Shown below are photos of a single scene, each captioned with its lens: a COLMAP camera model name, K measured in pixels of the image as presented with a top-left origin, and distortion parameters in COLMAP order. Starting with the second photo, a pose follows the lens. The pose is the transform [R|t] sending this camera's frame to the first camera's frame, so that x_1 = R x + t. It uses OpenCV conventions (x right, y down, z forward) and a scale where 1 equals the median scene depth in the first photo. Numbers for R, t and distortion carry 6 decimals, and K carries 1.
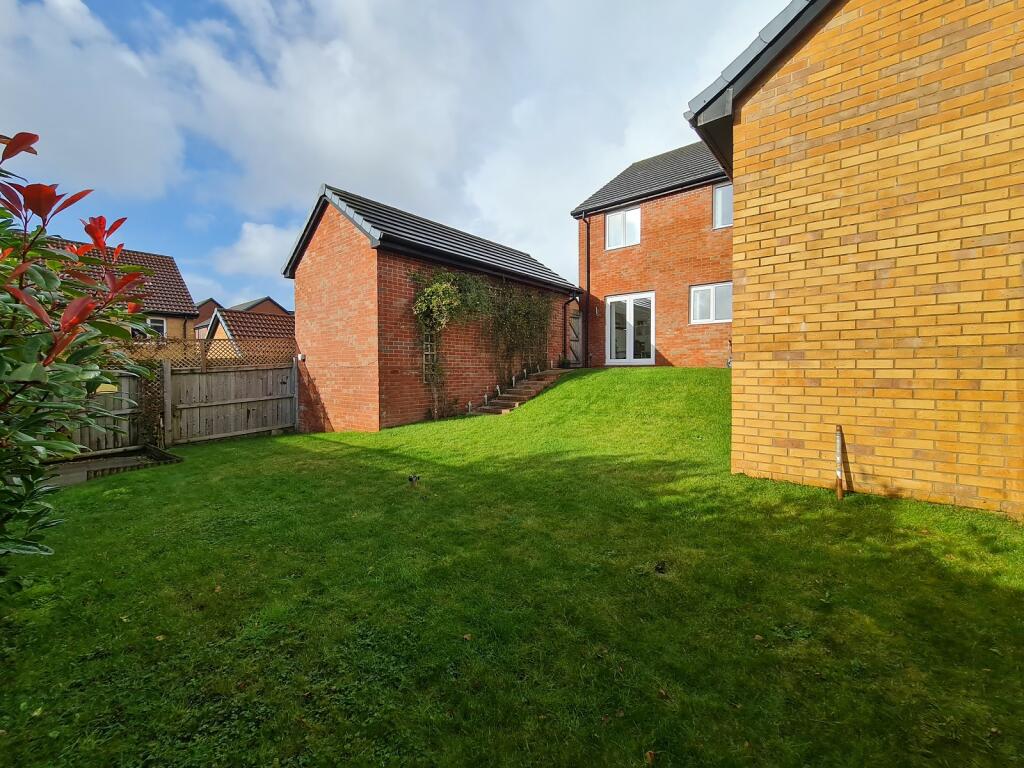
lens RADIAL K [[419.7, 0, 510.6], [0, 419.7, 383.6], [0, 0, 1]] dist [-0.003438, -0.000270]
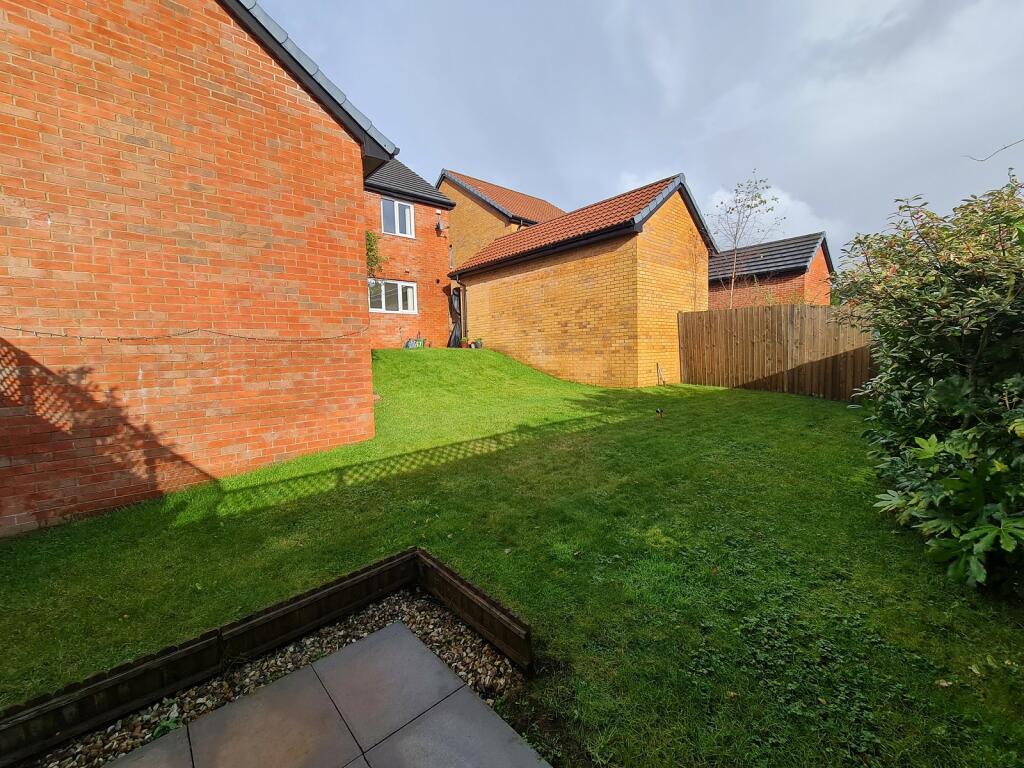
lens RADIAL K [[419.7, 0, 510.3], [0, 419.7, 380.6], [0, 0, 1]] dist [-0.003438, -0.000270]
pose [[0.145724, -0.066509, 0.987087, -0.851546], [0.060168, 0.996487, 0.058260, -0.000493], [-0.987494, 0.050901, 0.149214, 0.621025]]
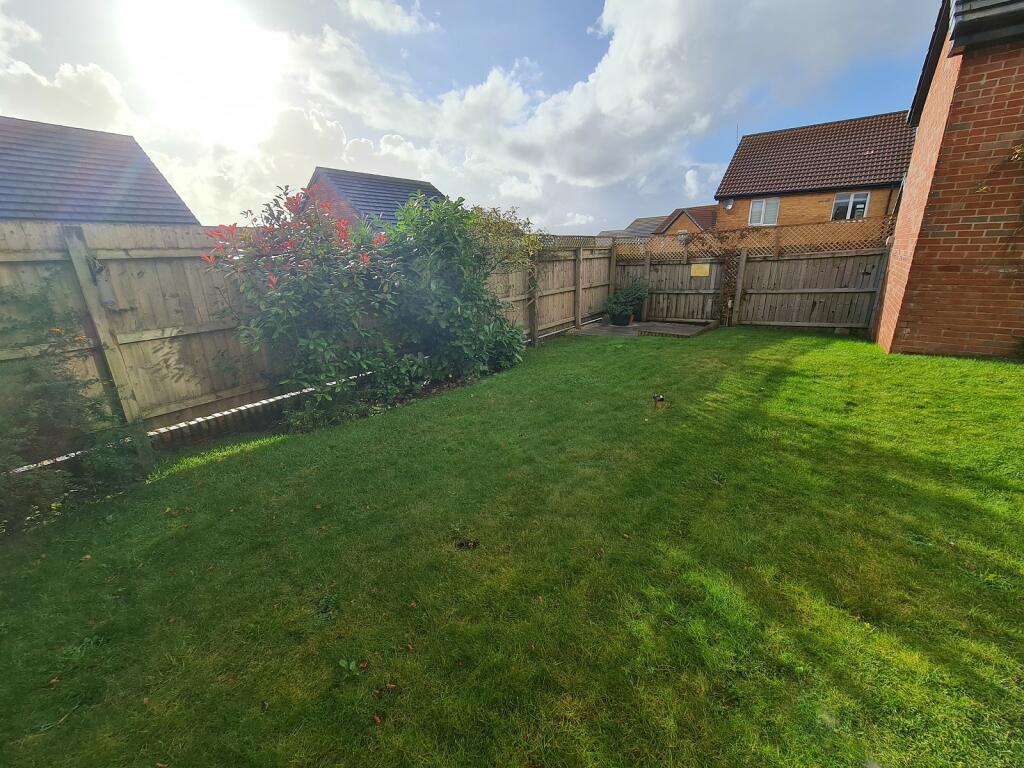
lens RADIAL K [[419.7, 0, 513.5], [0, 419.7, 383.5], [0, 0, 1]] dist [-0.003438, -0.000270]
pose [[0.058277, 0.304687, -0.950668, 0.314718], [-0.012540, 0.952435, 0.304485, -0.044089], [0.998222, -0.005823, 0.059325, 0.300414]]
